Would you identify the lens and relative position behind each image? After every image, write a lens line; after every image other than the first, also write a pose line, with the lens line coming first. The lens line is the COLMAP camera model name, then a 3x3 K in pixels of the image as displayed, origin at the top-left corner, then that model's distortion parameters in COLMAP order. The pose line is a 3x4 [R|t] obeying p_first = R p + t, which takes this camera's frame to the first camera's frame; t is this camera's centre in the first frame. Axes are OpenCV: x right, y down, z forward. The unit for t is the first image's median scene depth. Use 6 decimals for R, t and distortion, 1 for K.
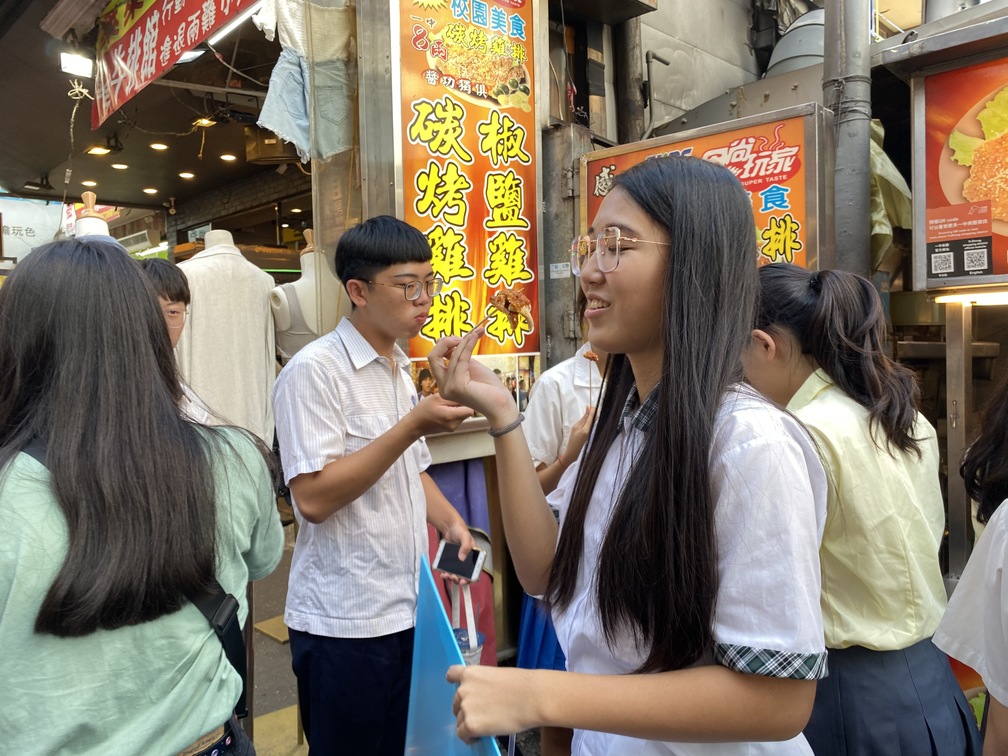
lens RADIAL K [[780.9, 0, 505.9], [0, 780.9, 364.7], [0, 0, 1]] dist [0.014926, -0.001614]
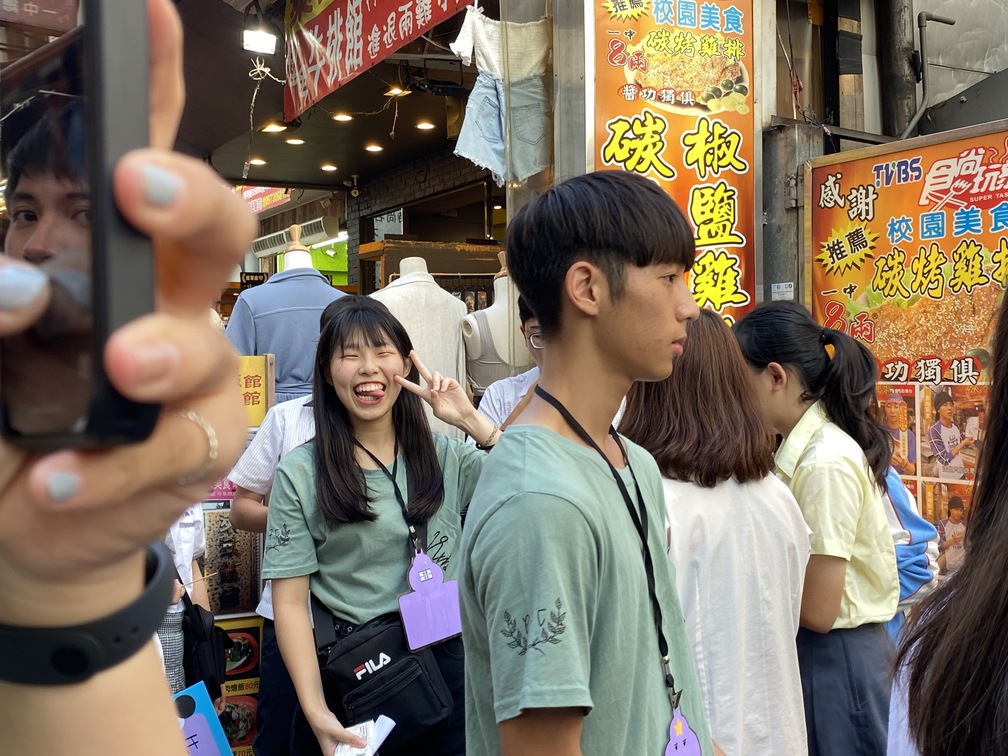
lens RADIAL K [[1253.1, 0, 510.9], [0, 1253.1, 367.0], [0, 0, 1]] dist [0.085866, 0.000000]
pose [[0.964058, 0.011268, -0.265454, 0.160899], [-0.018557, 0.999516, -0.024966, 0.003604], [0.265045, 0.028995, 0.963800, -0.453881]]
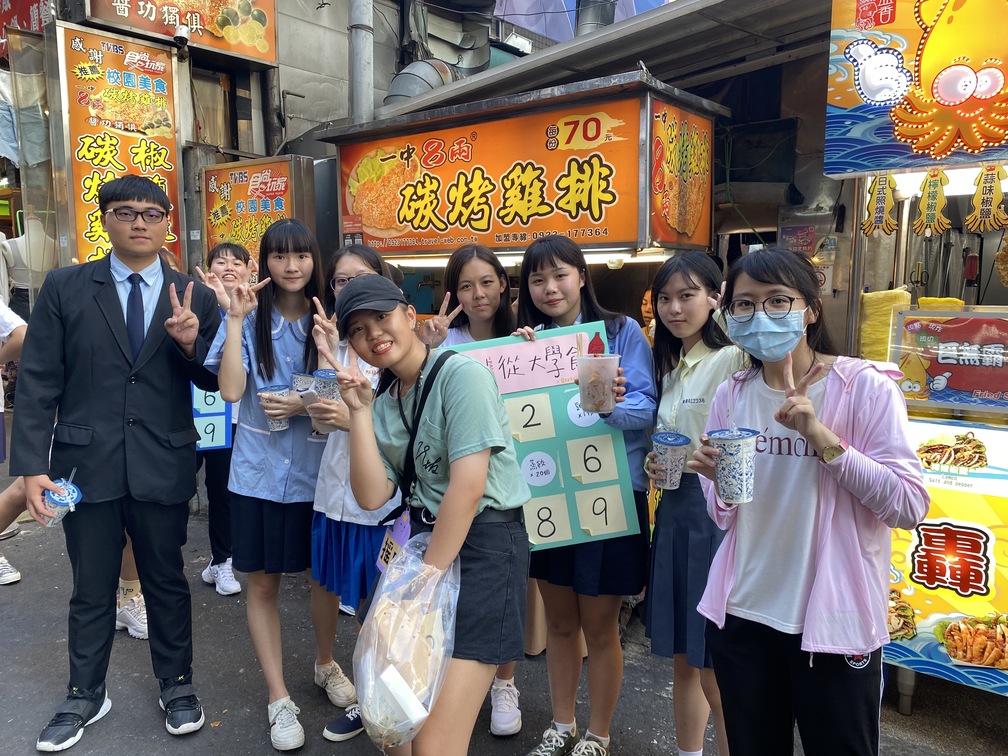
lens RADIAL K [[780.9, 0, 499.8], [0, 780.9, 376.2], [0, 0, 1]] dist [0.014926, -0.001614]
pose [[0.994385, 0.017948, 0.104289, 0.579933], [-0.027613, 0.995378, 0.091977, 0.006763], [-0.102156, -0.094340, 0.990285, -0.793005]]
